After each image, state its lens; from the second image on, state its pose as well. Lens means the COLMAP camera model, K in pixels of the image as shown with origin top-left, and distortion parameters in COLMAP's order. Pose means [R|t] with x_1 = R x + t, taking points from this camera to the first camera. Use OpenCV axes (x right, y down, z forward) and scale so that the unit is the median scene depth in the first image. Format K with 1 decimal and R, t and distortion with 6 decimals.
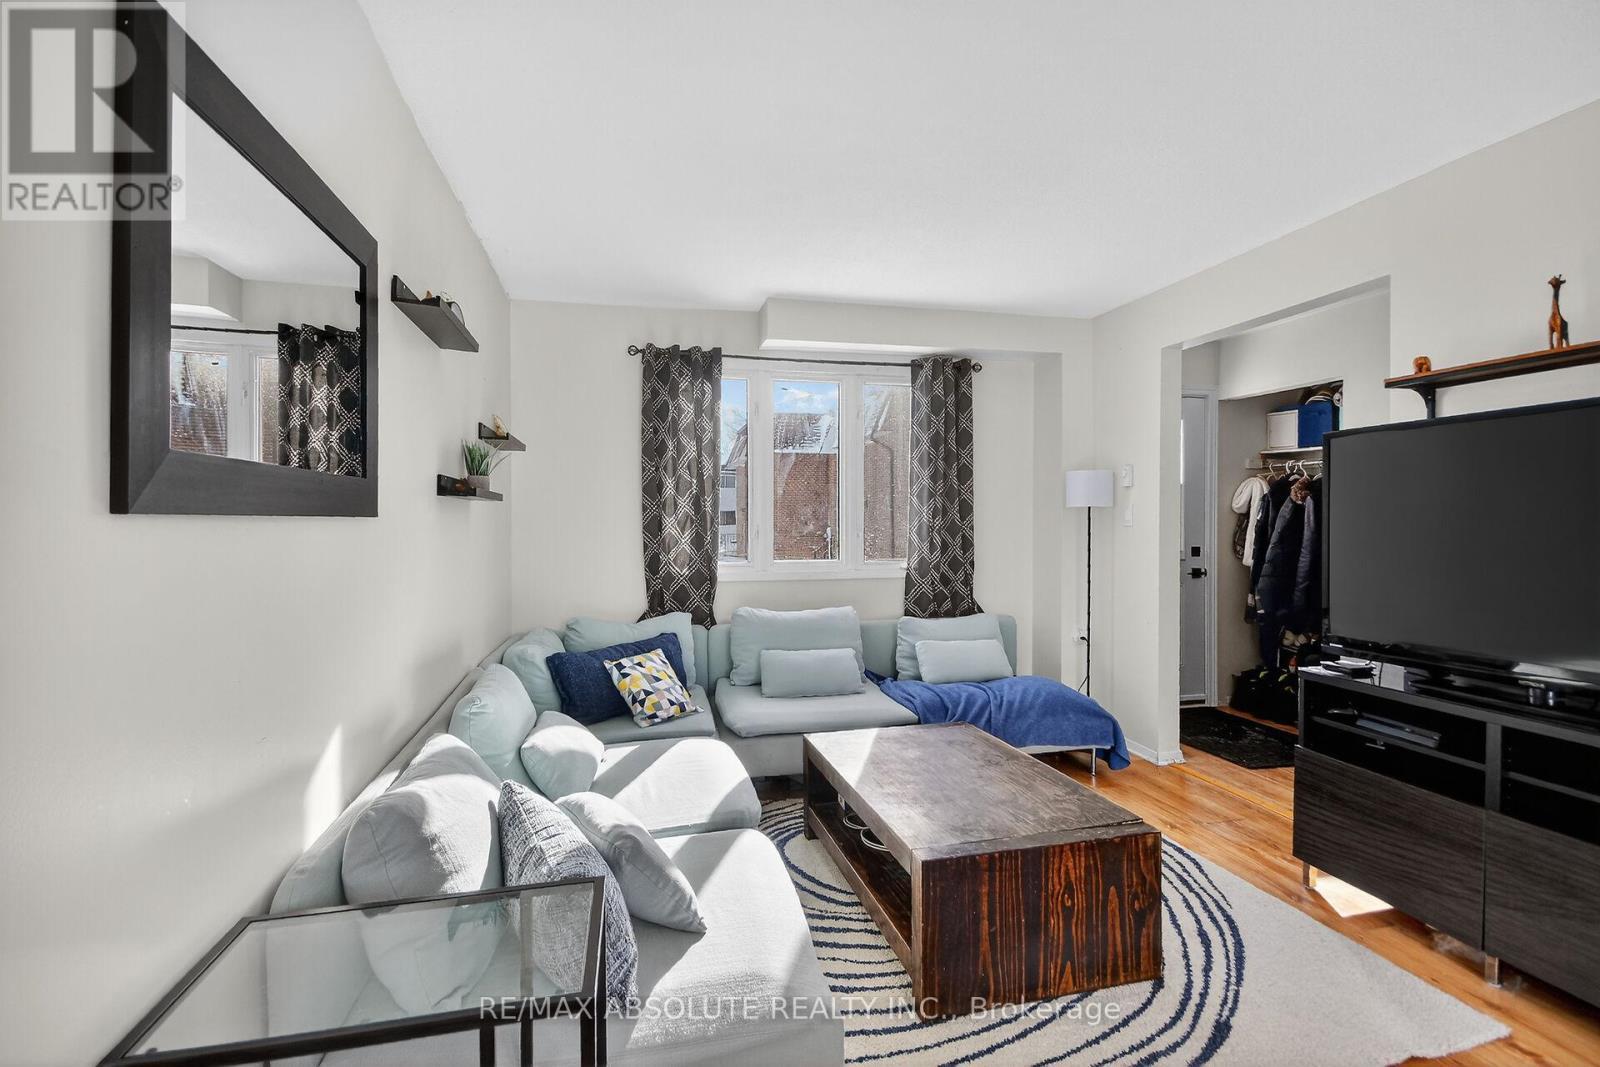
lens RADIAL K [[769.1, 0, 809.2], [0, 769.1, 528.7], [0, 0, 1]] dist [-0.000053, -0.001197]
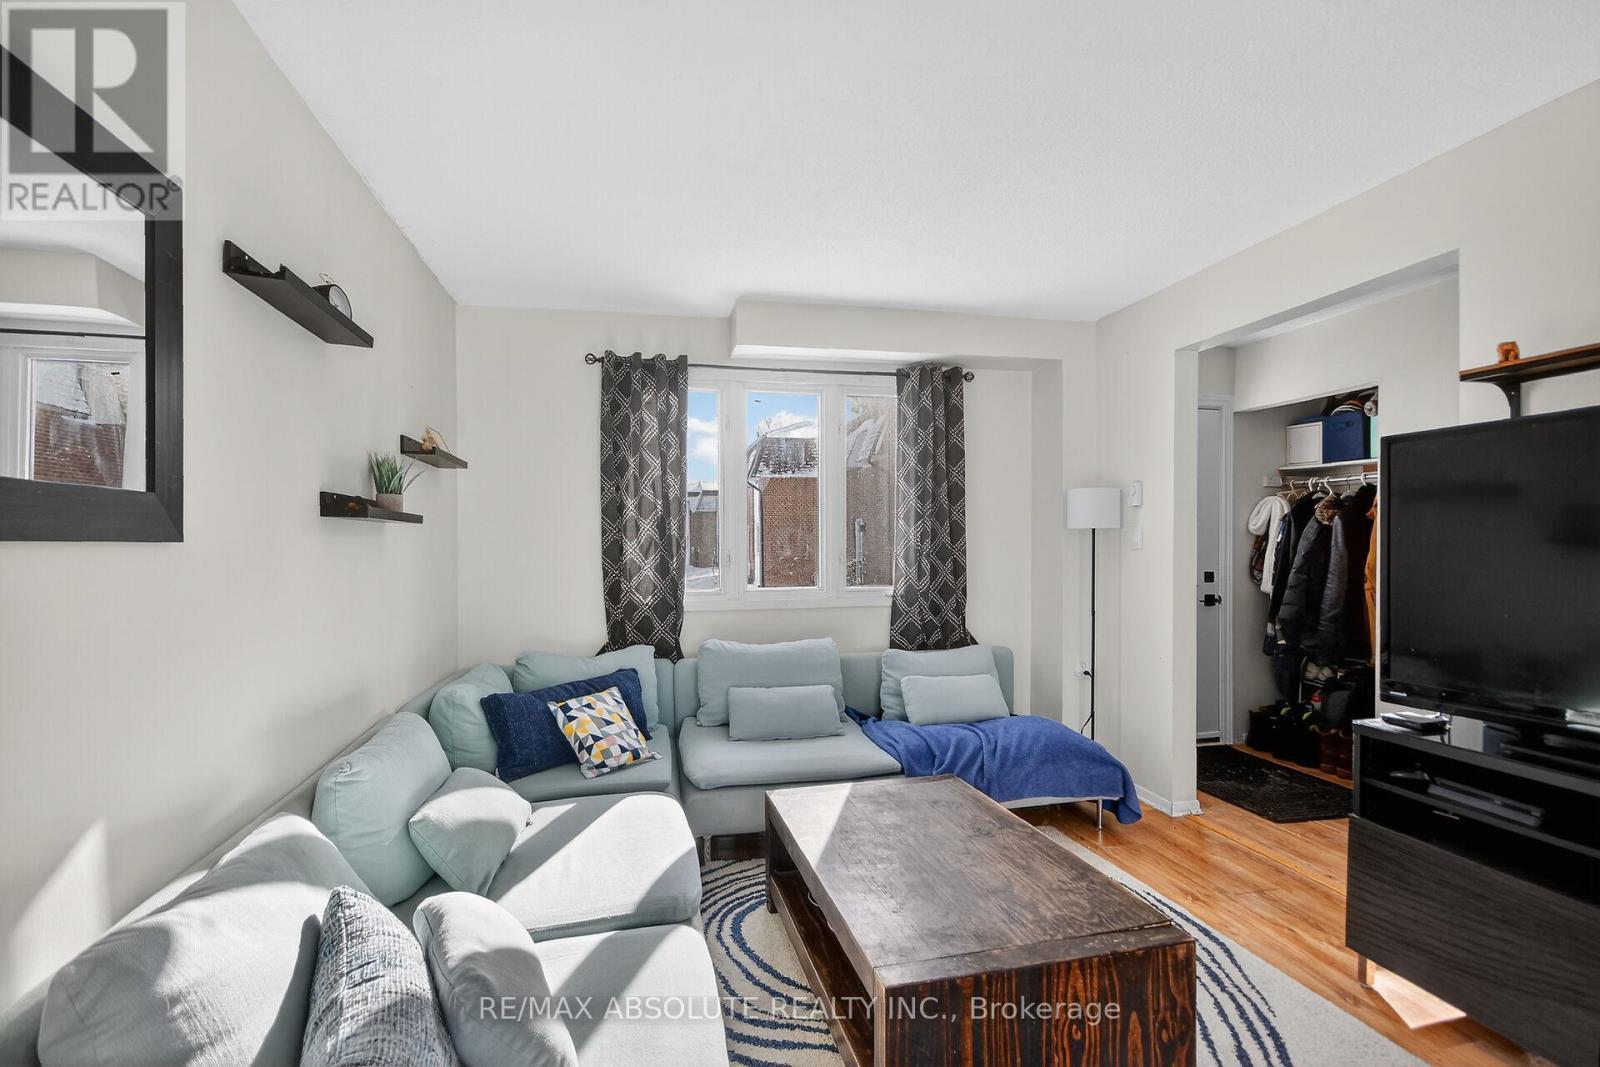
lens RADIAL K [[747.2, 0, 798.8], [0, 747.2, 549.6], [0, 0, 1]] dist [0.000138, -0.003735]
pose [[0.999823, -0.002891, -0.018616, 0.040021], [0.002834, 0.999991, -0.003065, -0.001965], [0.018624, 0.003012, 0.999822, 0.134367]]
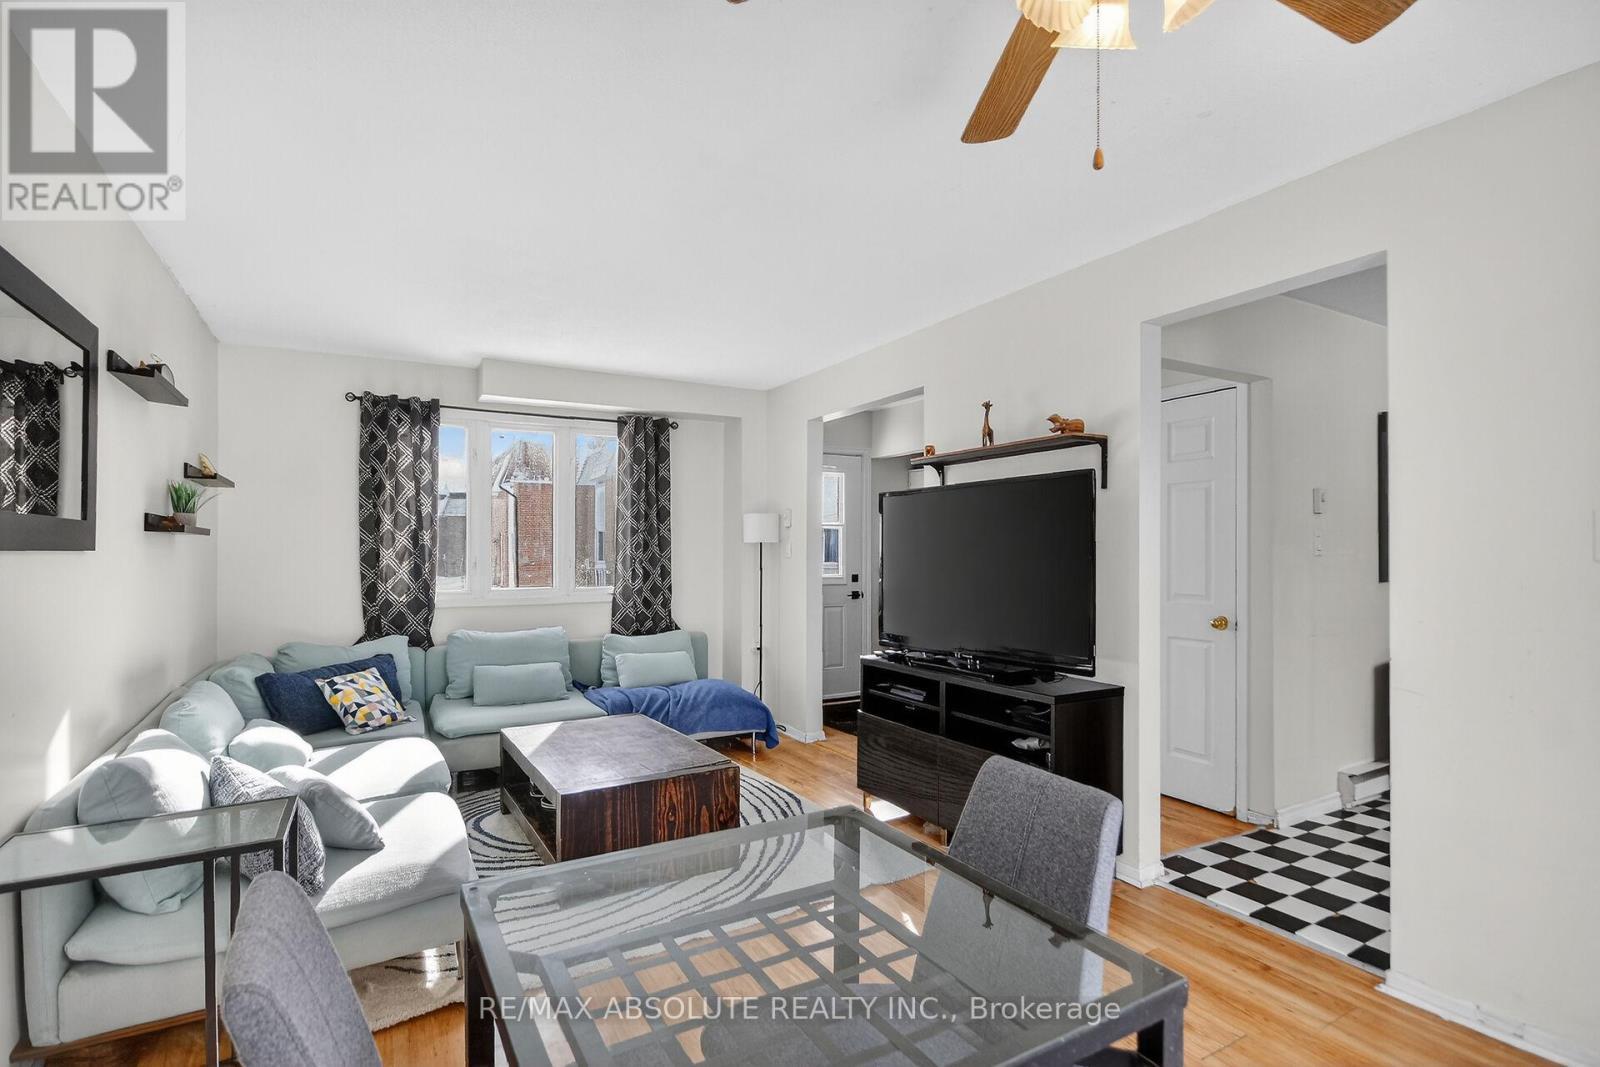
lens RADIAL K [[768.1, 0, 796.1], [0, 768.1, 549.9], [0, 0, 1]] dist [0.010747, 0.000420]
pose [[0.961622, 0.002355, 0.274369, 0.092550], [0.001353, 0.999910, -0.013324, 0.000721], [-0.274376, 0.013184, 0.961532, -0.260565]]
